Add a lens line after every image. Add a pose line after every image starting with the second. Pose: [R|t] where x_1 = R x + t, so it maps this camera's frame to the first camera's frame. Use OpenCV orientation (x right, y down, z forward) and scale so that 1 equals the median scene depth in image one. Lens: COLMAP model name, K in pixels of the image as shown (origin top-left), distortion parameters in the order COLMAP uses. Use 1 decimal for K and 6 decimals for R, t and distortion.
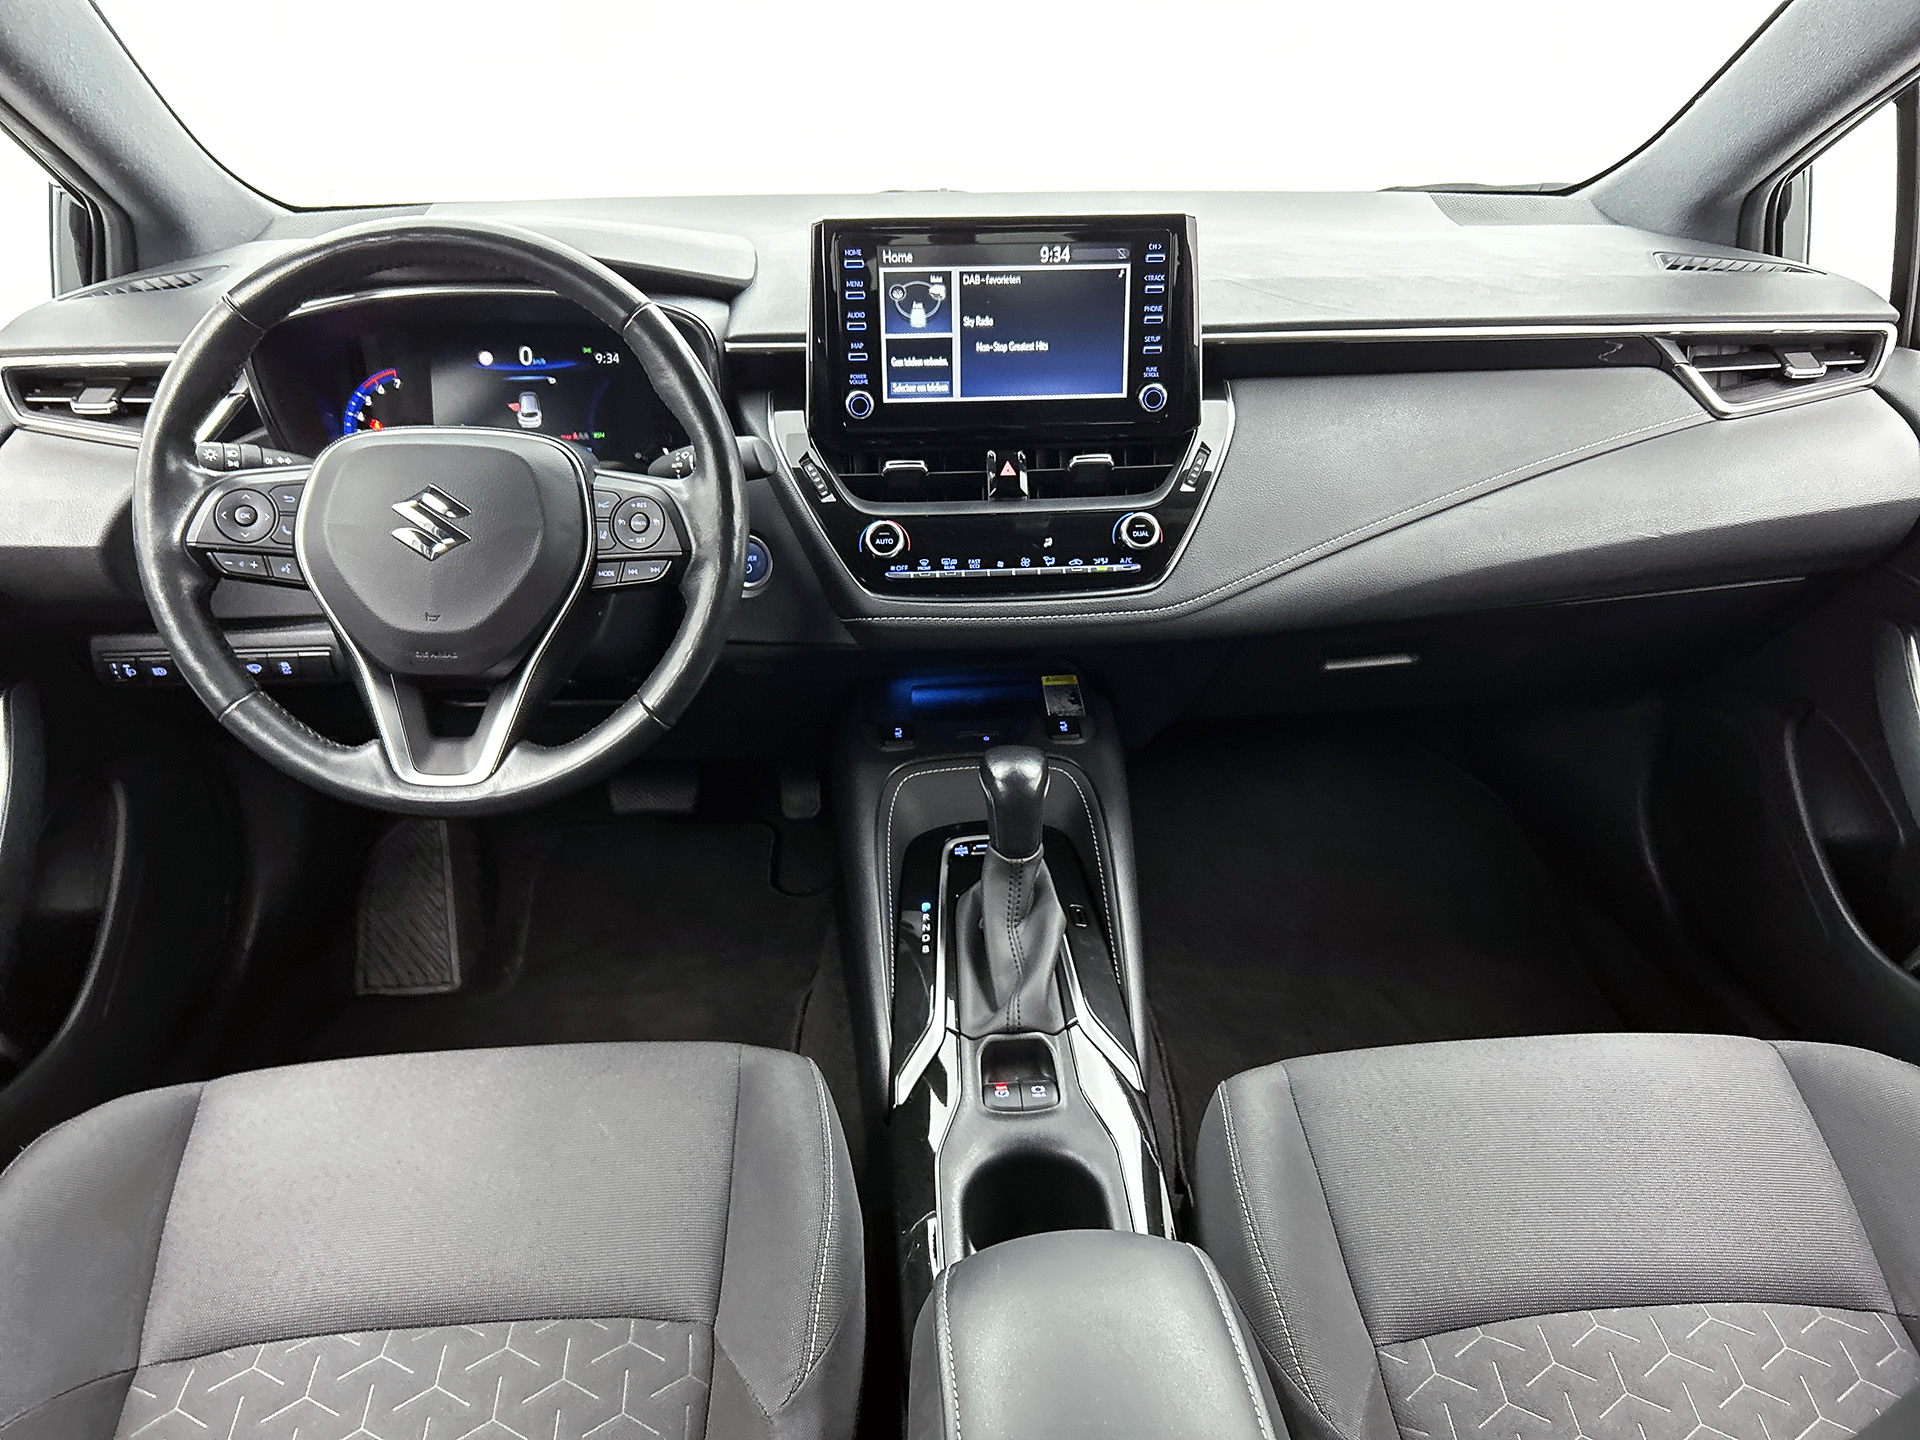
lens RADIAL K [[1422.6, 0, 959.7], [0, 1422.6, 732.6], [0, 0, 1]] dist [-0.013537, -0.018697]
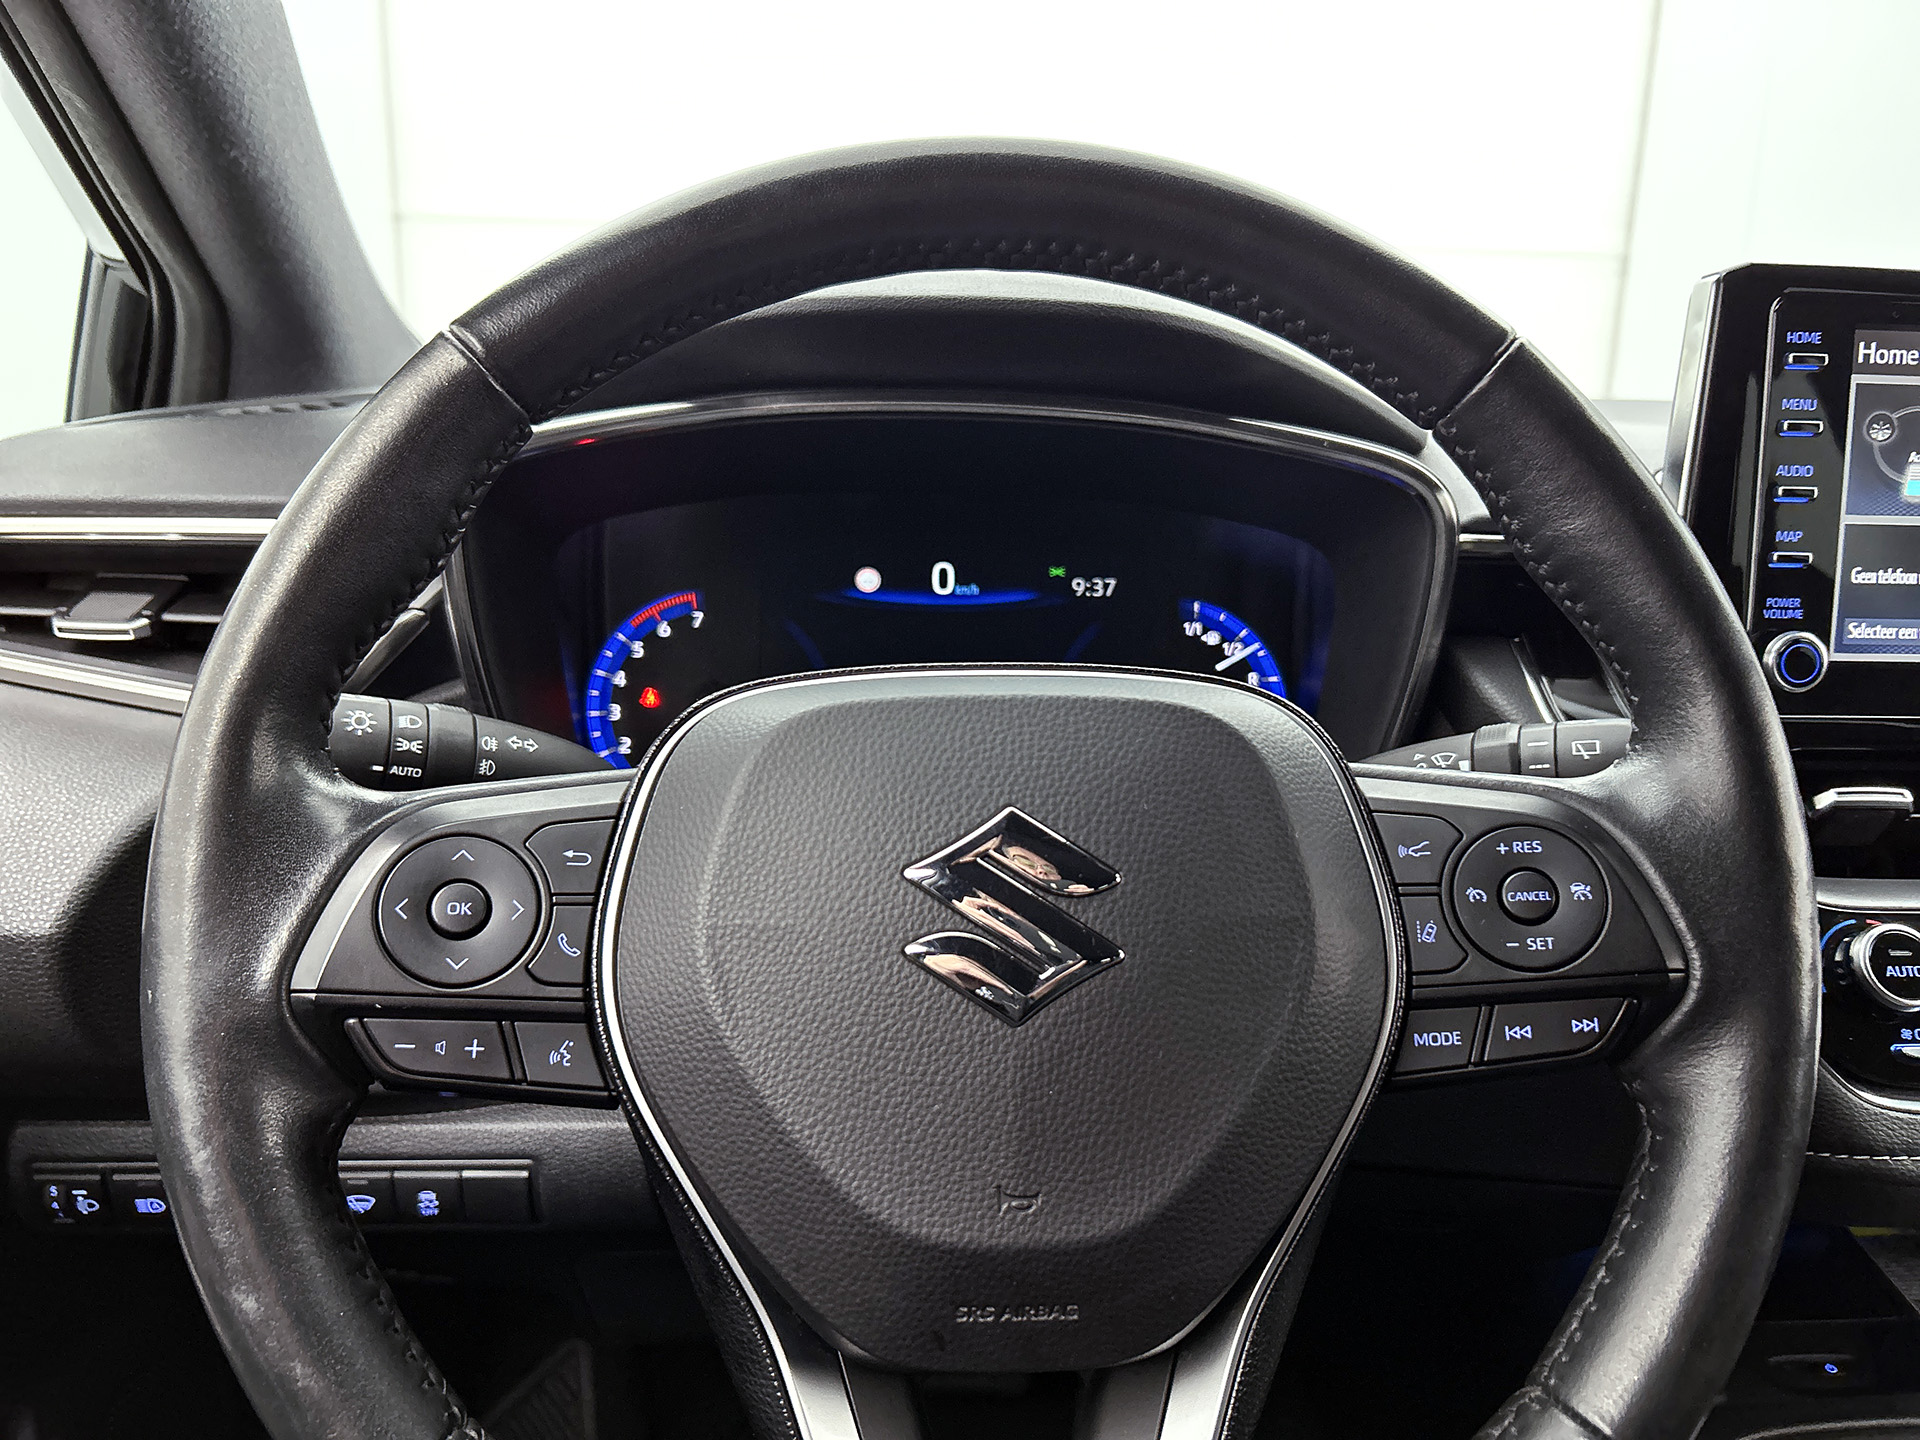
lens RADIAL K [[1422.6, 0, 955.8], [0, 1422.6, 723.2], [0, 0, 1]] dist [-0.013537, -0.018697]
pose [[0.999593, 0.023909, -0.015584, -0.326445], [-0.027007, 0.968987, -0.245630, -0.094220], [0.009228, 0.245951, 0.969238, 0.564032]]
